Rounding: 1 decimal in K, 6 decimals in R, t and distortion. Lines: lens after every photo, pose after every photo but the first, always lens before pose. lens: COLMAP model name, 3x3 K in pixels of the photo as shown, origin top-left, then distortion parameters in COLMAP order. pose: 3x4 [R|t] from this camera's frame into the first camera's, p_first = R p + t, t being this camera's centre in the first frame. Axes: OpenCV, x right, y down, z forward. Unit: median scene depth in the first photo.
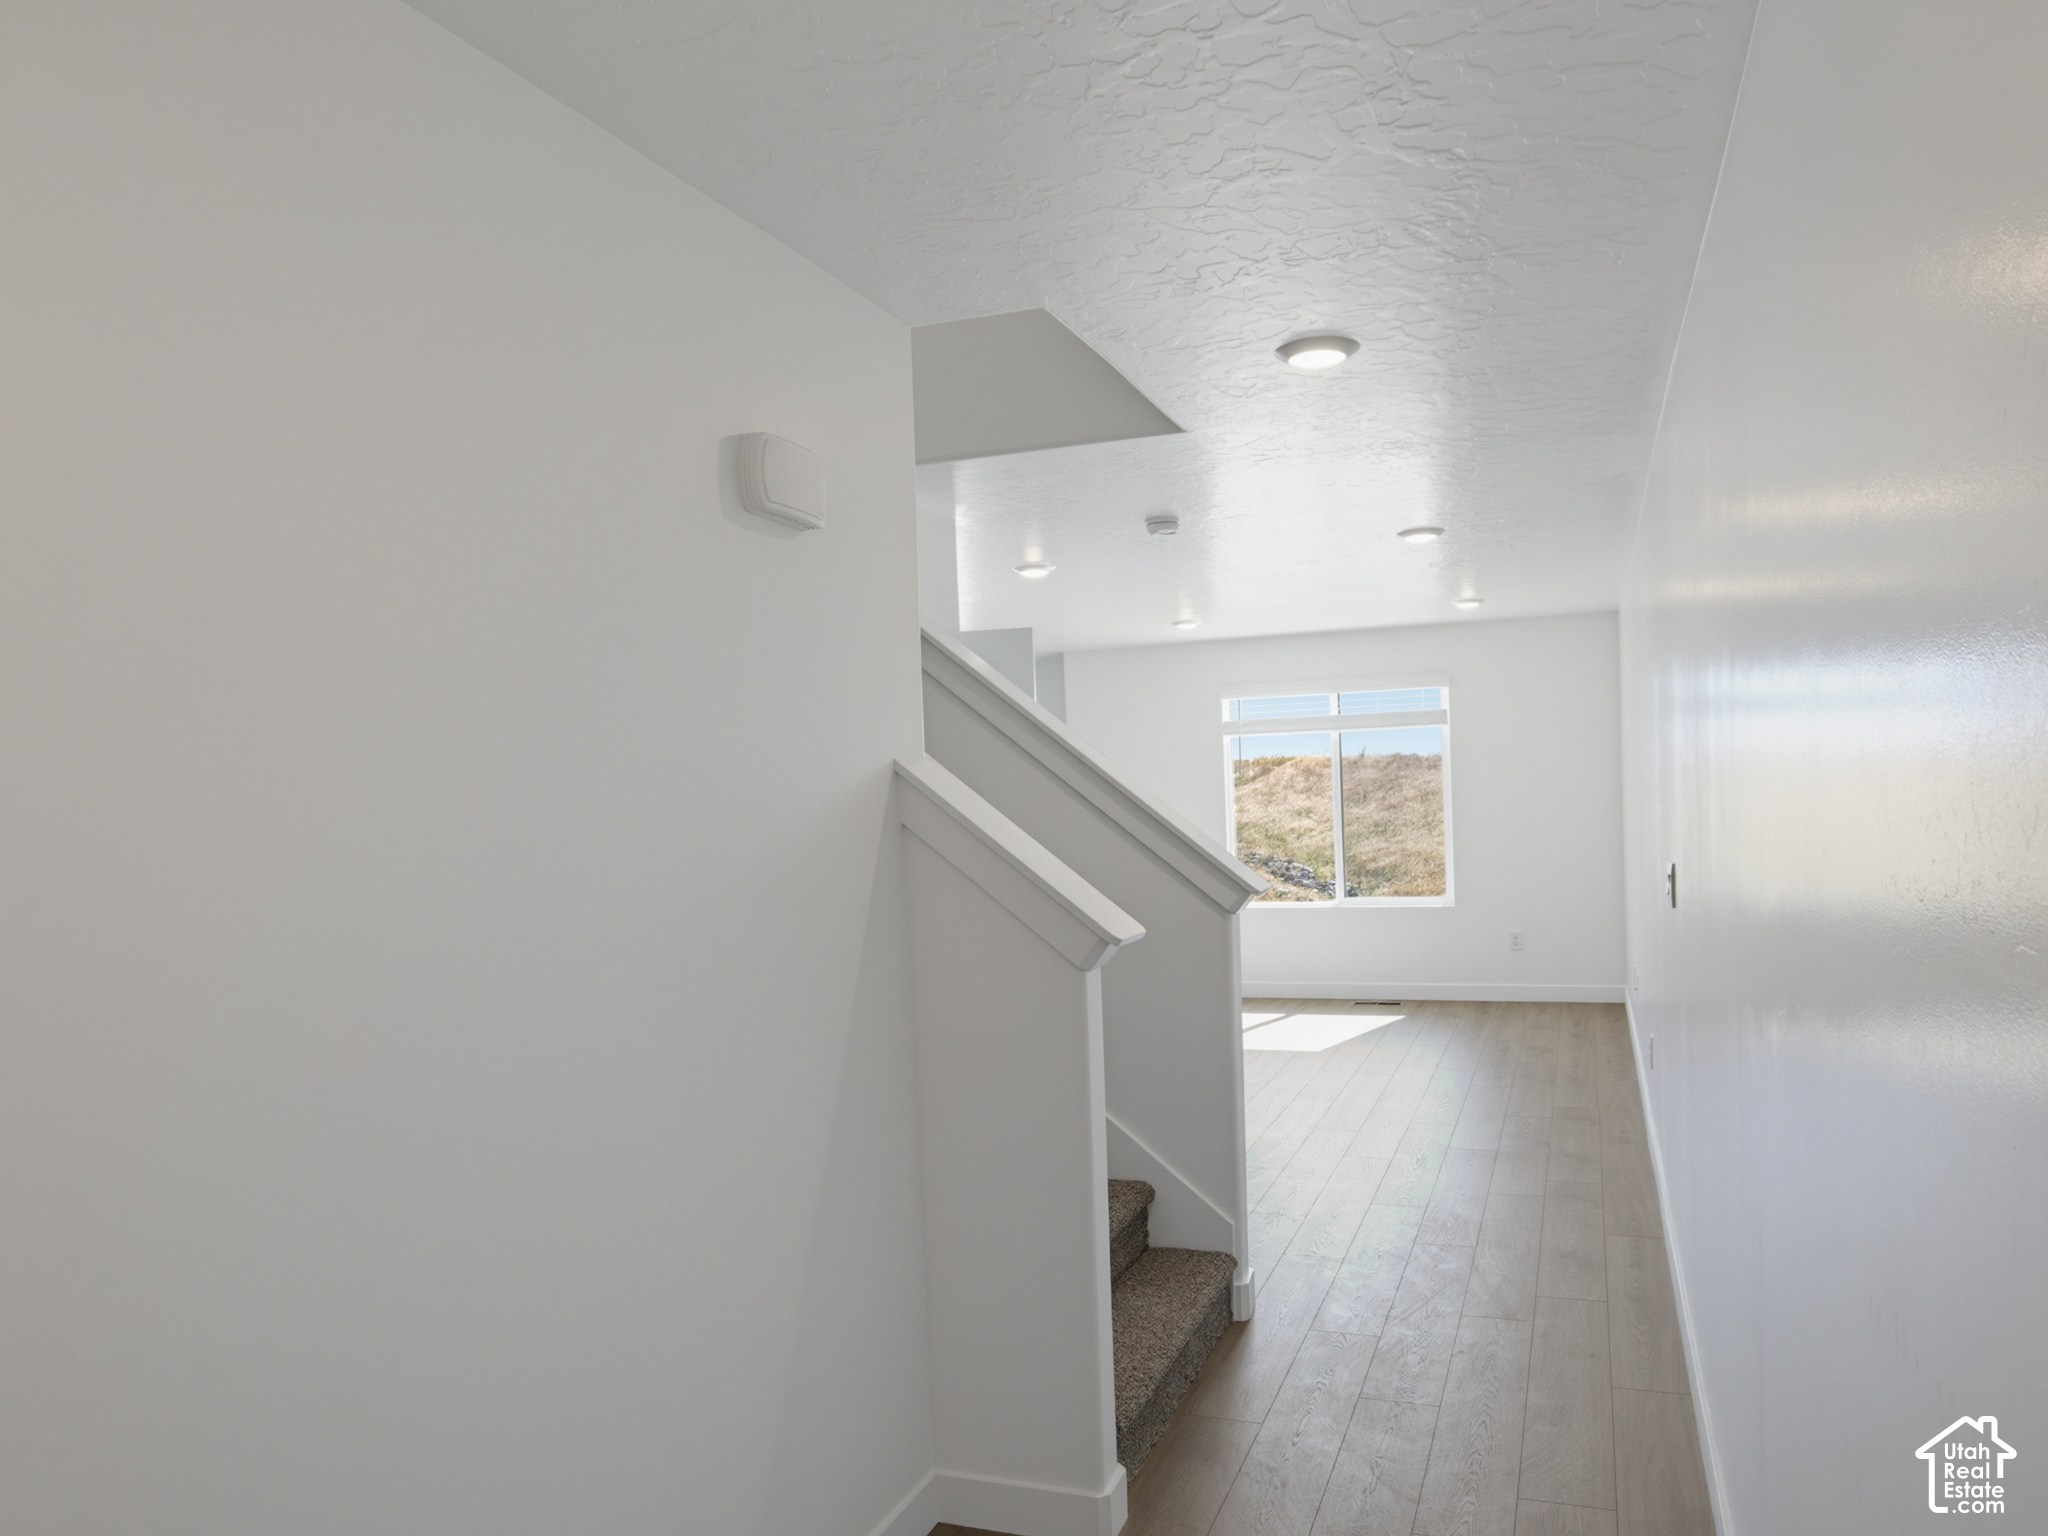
lens RADIAL K [[1425.2, 0, 1024.0], [0, 1425.2, 768.0], [0, 0, 1]] dist [-0.009130, 0.003246]
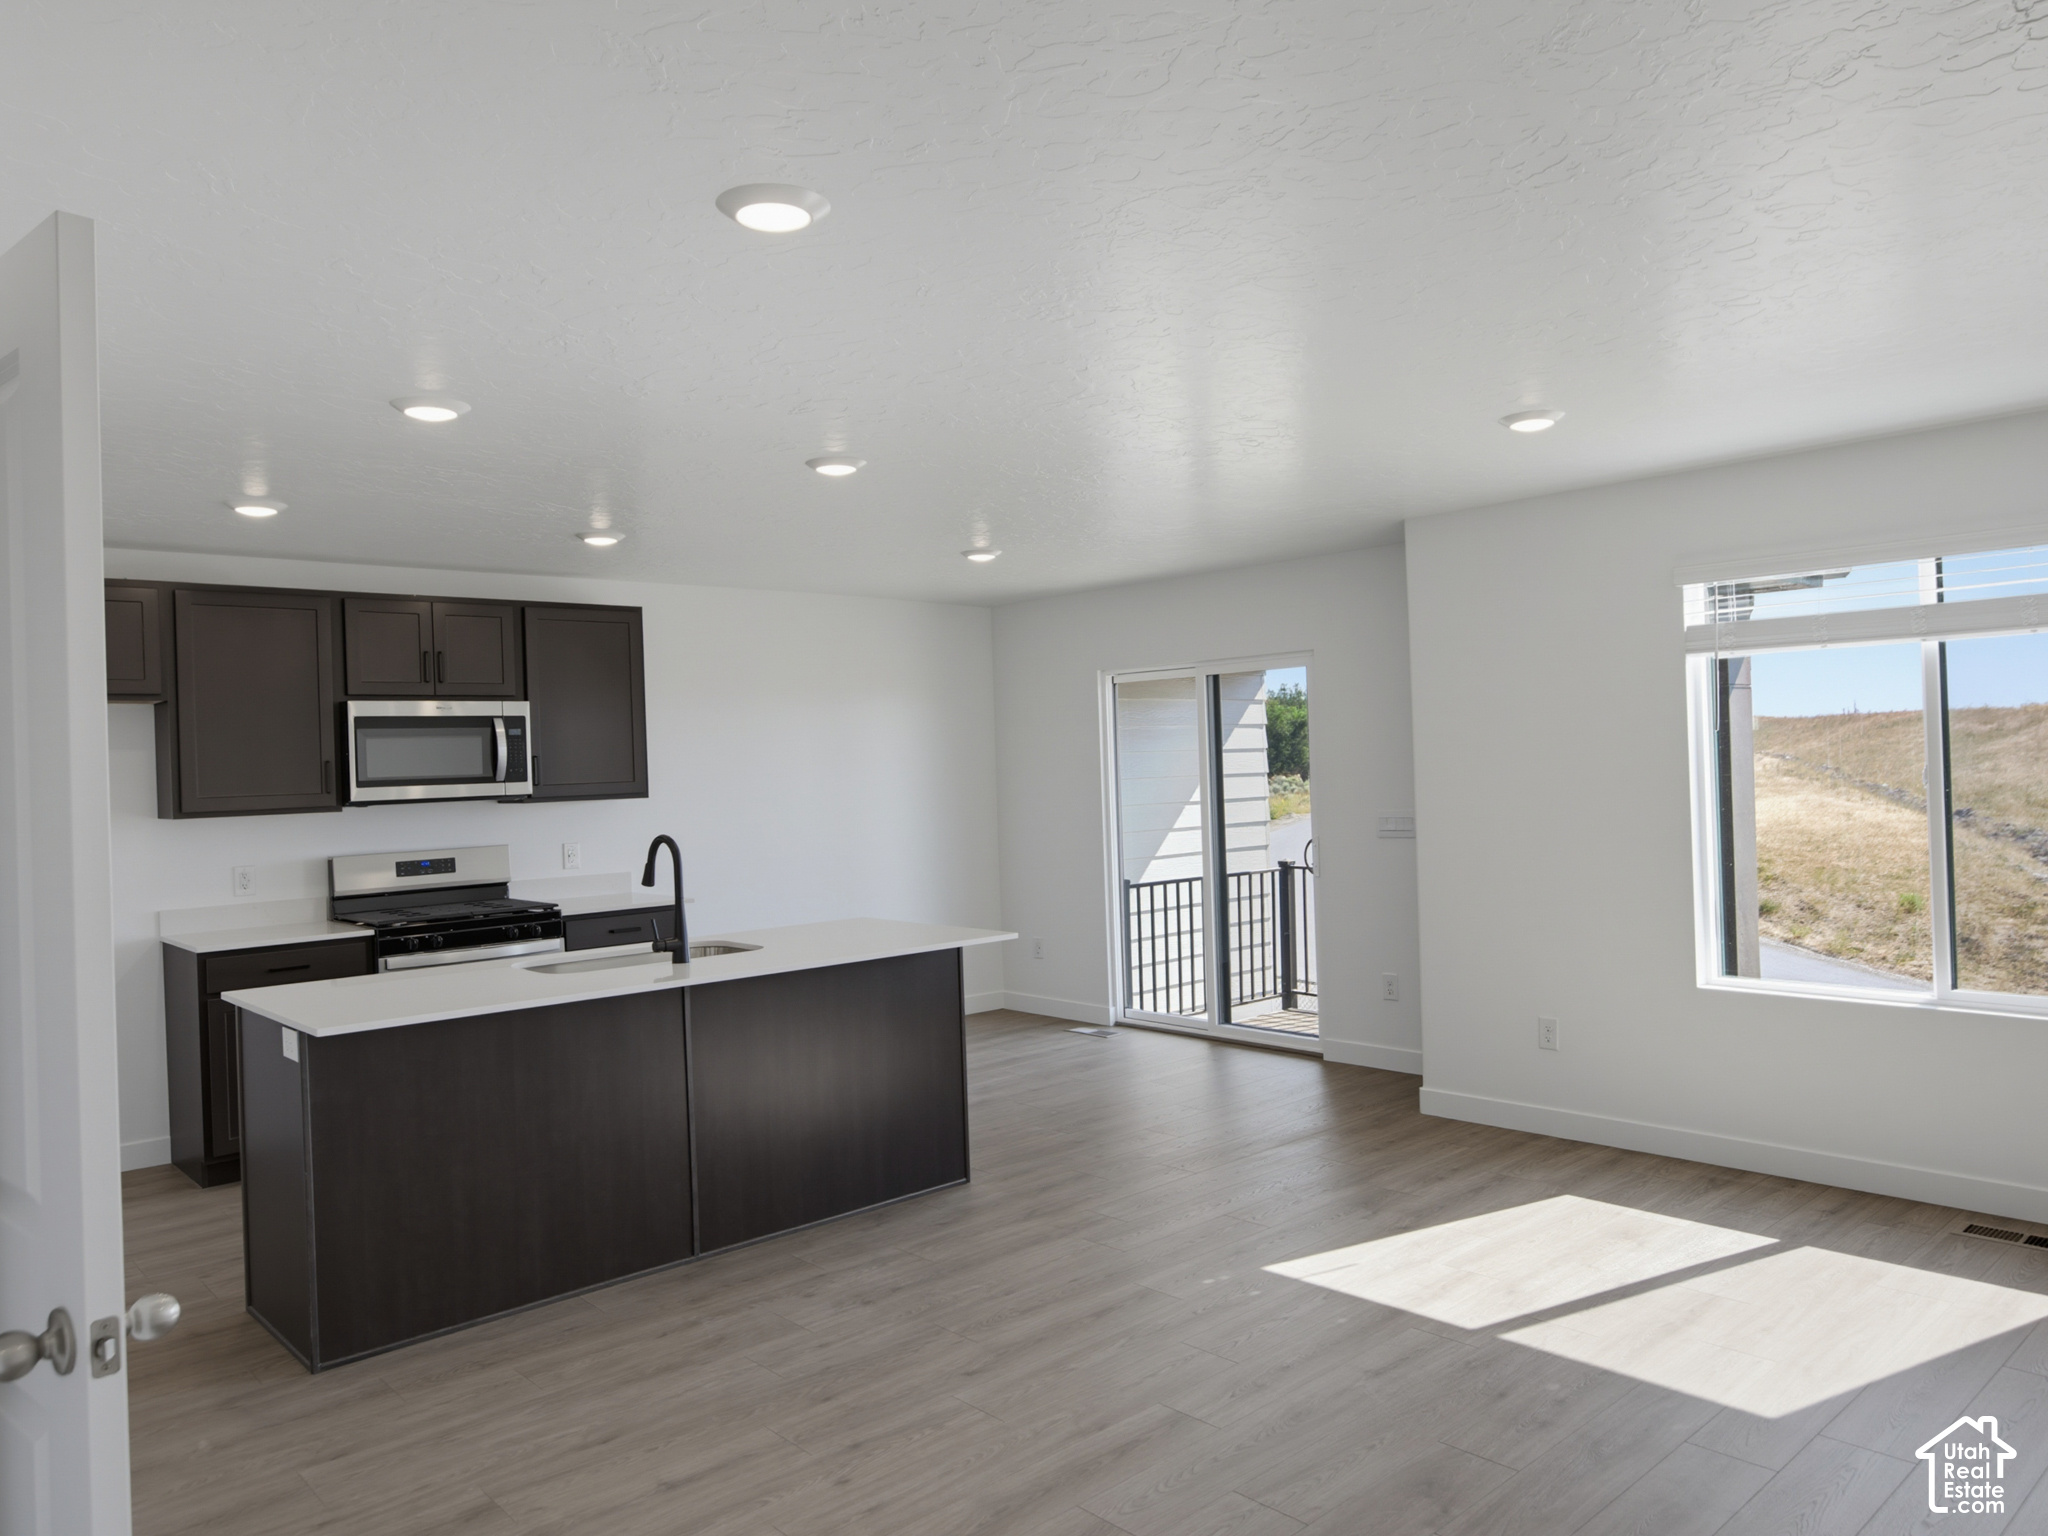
lens RADIAL K [[1425.2, 0, 1024.0], [0, 1425.2, 768.0], [0, 0, 1]] dist [-0.009130, 0.003246]
pose [[0.899025, 0.011342, -0.437750, 0.150259], [0.003583, 0.999441, 0.033254, 0.000433], [0.437882, -0.031465, 0.898482, 0.429493]]
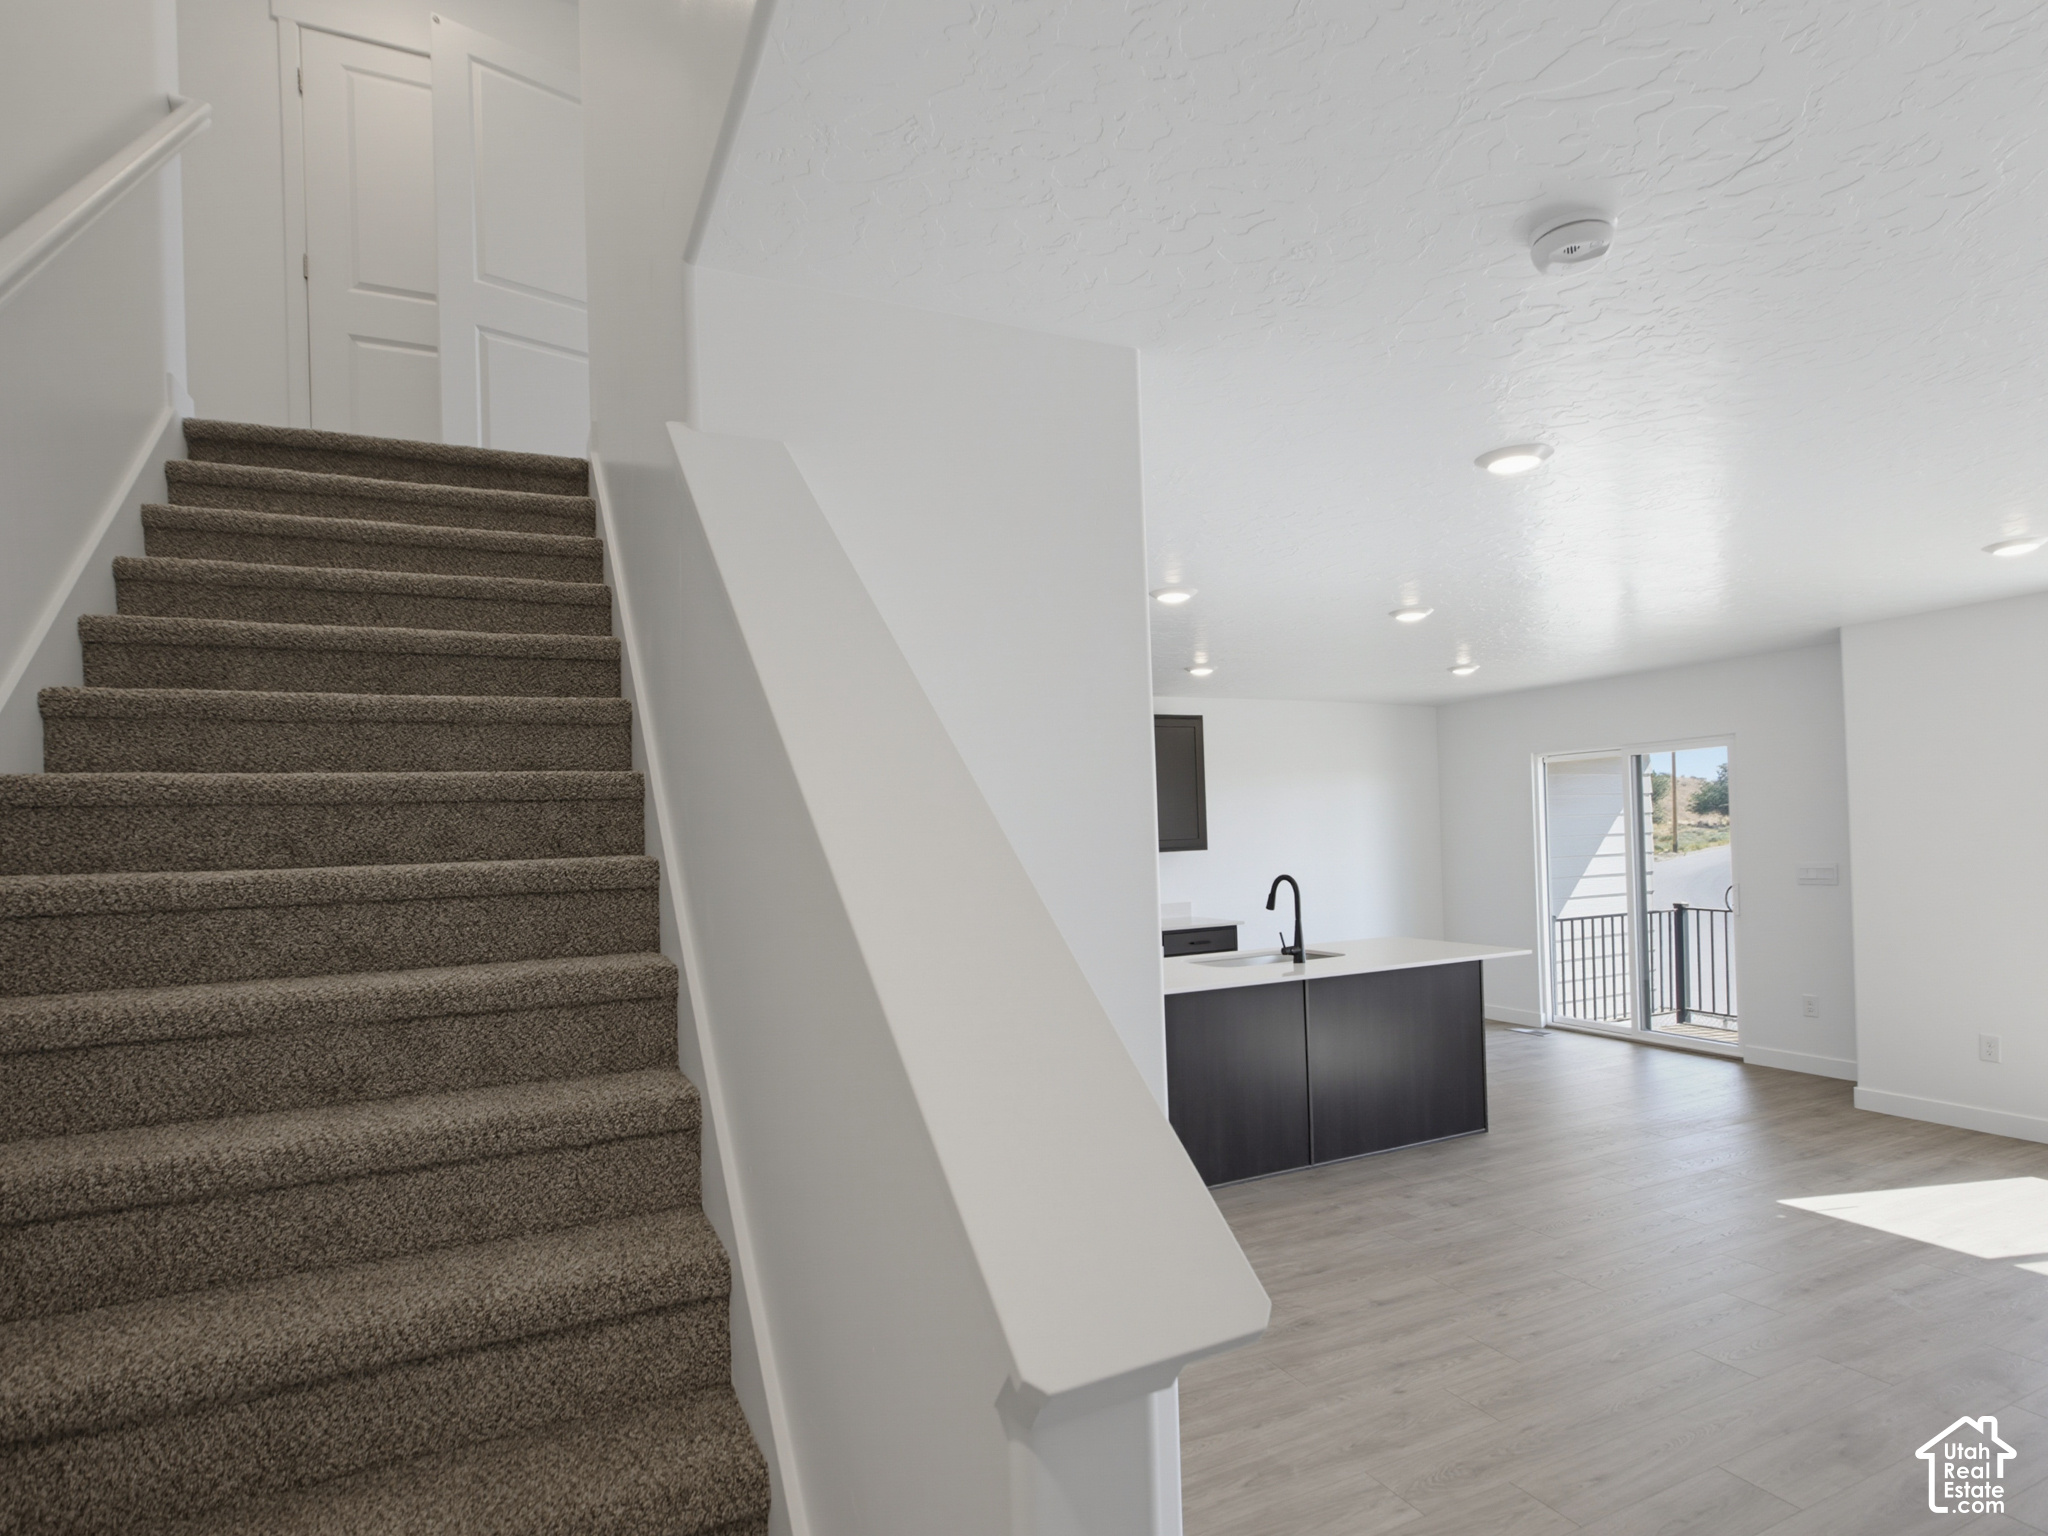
lens RADIAL K [[1095.0, 0, 1031.9], [0, 1095.0, 833.0], [0, 0, 1]] dist [0.000789, 0.002488]
pose [[0.741335, 0.013399, -0.671001, 0.113179], [0.013534, 0.999299, 0.034906, -0.001573], [0.670999, -0.034959, 0.740634, 0.353403]]
